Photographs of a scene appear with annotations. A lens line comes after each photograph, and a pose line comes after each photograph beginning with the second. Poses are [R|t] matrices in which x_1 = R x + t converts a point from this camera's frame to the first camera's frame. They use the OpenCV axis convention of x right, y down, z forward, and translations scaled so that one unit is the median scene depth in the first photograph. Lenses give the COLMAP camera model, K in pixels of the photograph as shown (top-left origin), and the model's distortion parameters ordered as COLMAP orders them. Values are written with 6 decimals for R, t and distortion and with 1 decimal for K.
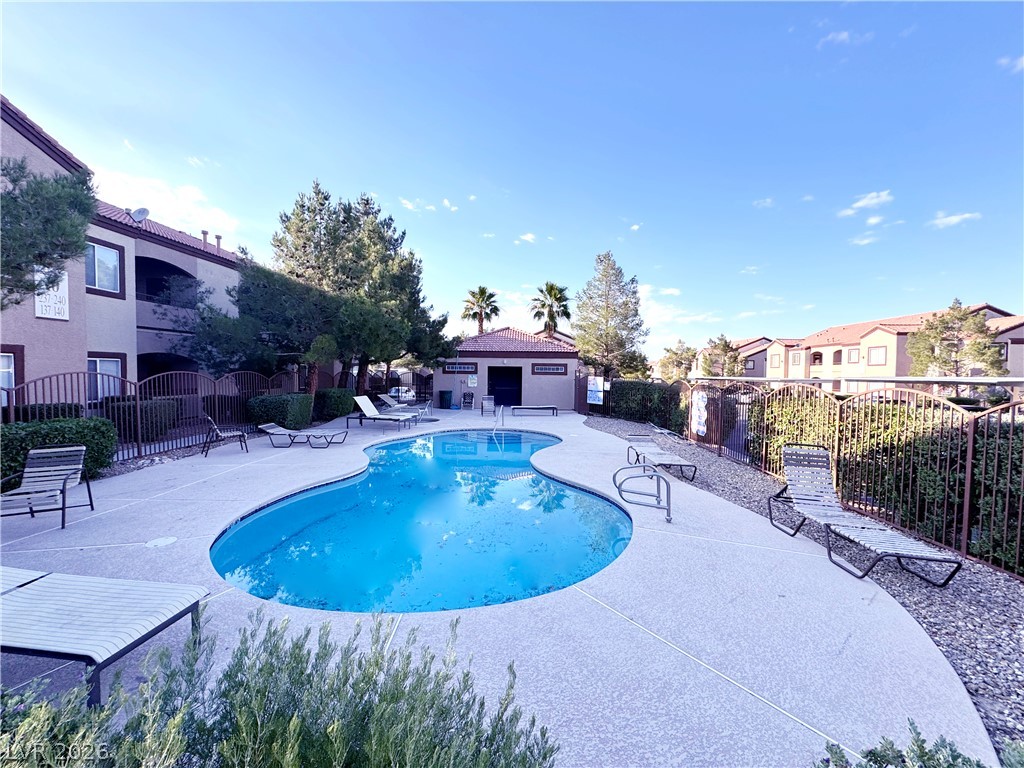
lens RADIAL K [[405.9, 0, 512.0], [0, 405.9, 384.0], [0, 0, 1]] dist [-0.006553, 0.000335]
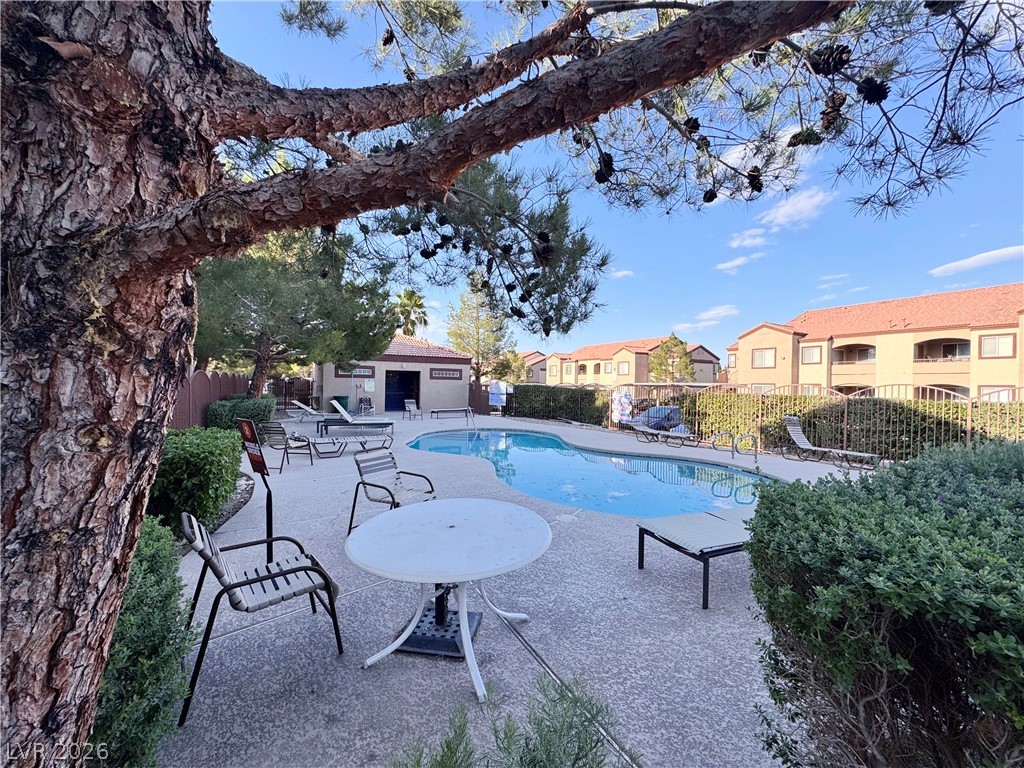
lens RADIAL K [[405.9, 0, 512.0], [0, 405.9, 384.0], [0, 0, 1]] dist [-0.006553, 0.000335]
pose [[0.848091, 0.000623, 0.529850, -0.316034], [0.009132, 0.999834, -0.015792, 0.007162], [-0.529772, 0.018232, 0.847944, 0.024391]]
